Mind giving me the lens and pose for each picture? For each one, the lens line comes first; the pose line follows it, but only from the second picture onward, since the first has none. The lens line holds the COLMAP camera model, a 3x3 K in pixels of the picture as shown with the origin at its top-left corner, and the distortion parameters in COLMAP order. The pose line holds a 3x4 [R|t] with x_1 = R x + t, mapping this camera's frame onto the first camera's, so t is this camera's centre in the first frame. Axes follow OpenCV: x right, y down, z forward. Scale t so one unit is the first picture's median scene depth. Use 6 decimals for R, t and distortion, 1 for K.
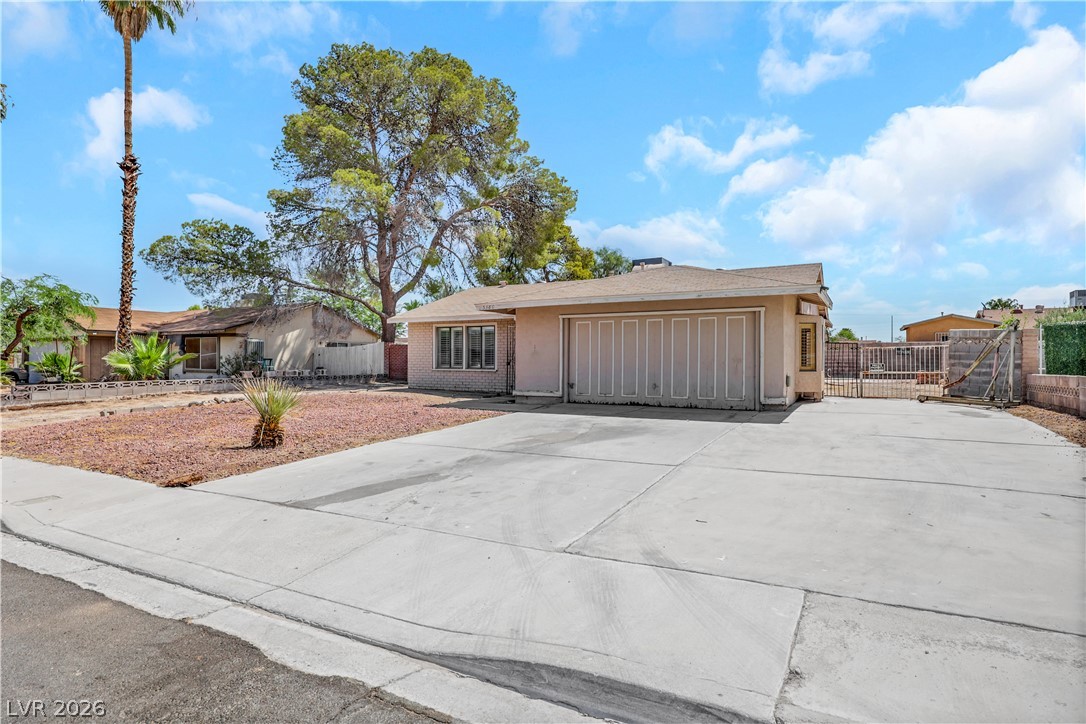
lens RADIAL K [[585.0, 0, 544.3], [0, 585.0, 365.1], [0, 0, 1]] dist [0.000473, -0.000017]
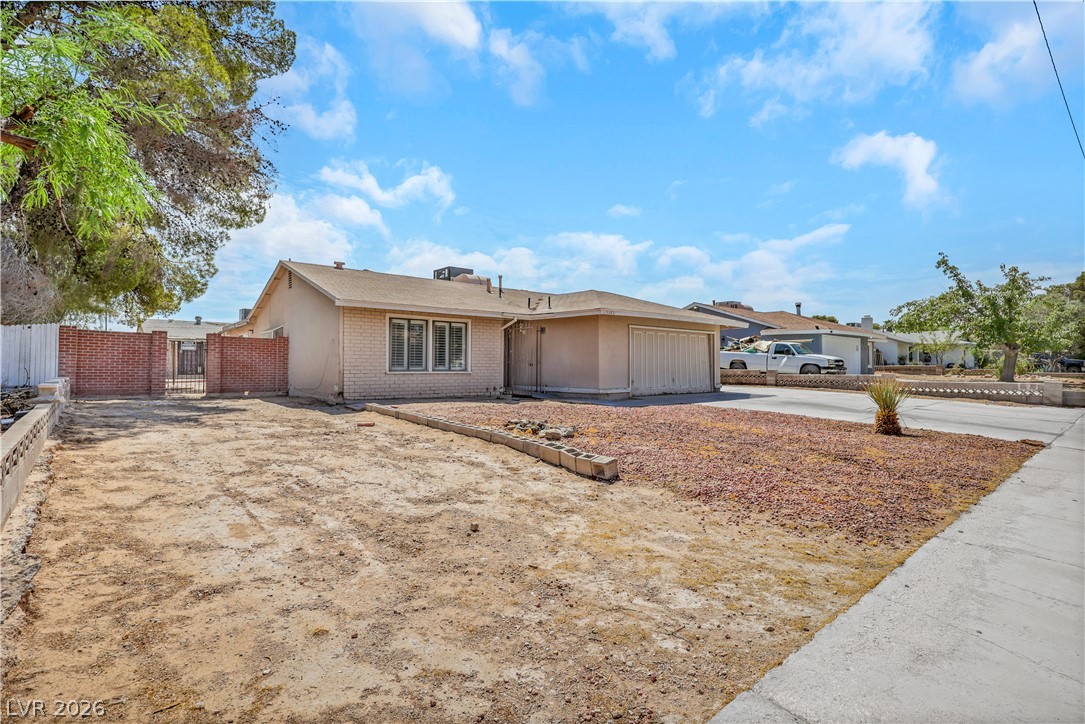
lens RADIAL K [[518.9, 0, 542.5], [0, 518.9, 362.0], [0, 0, 1]] dist [-0.000140, -0.000007]
pose [[0.350696, 0.001718, 0.936488, -1.024562], [0.000120, 0.999998, -0.001880, -0.006397], [-0.936490, 0.000771, 0.350695, 0.780117]]
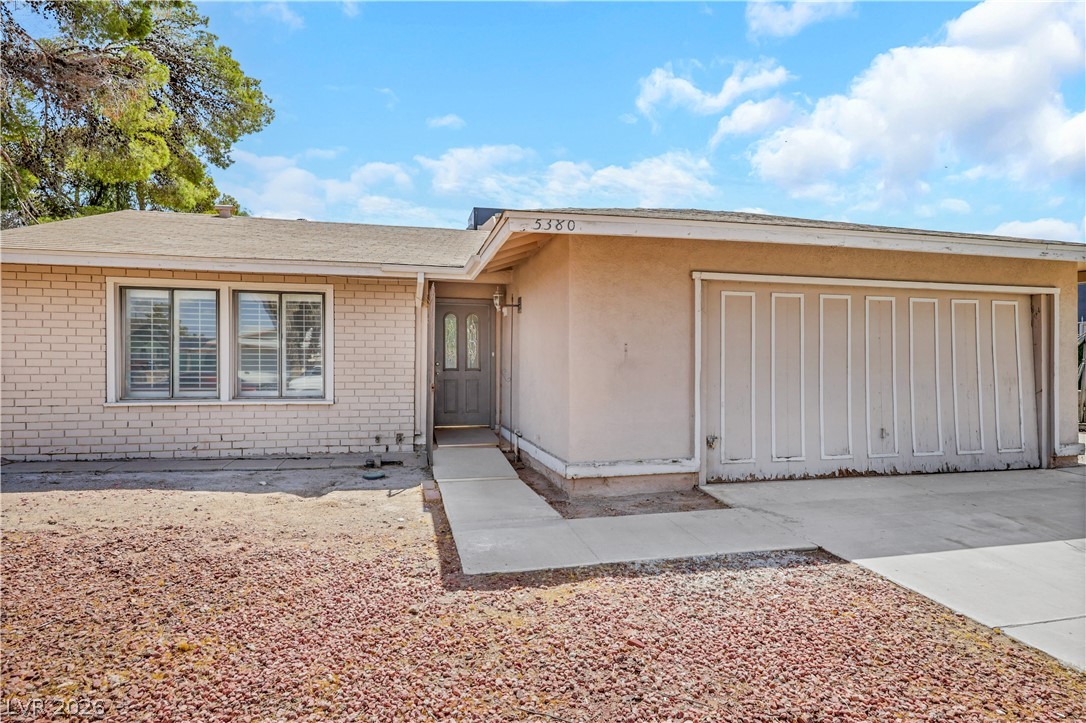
lens RADIAL K [[585.0, 0, 544.3], [0, 585.0, 364.6], [0, 0, 1]] dist [0.000473, -0.000017]
pose [[0.737061, -0.001854, 0.675823, -0.320056], [0.003414, 0.999994, -0.000981, -0.020186], [-0.675817, 0.003030, 0.737063, 0.758944]]
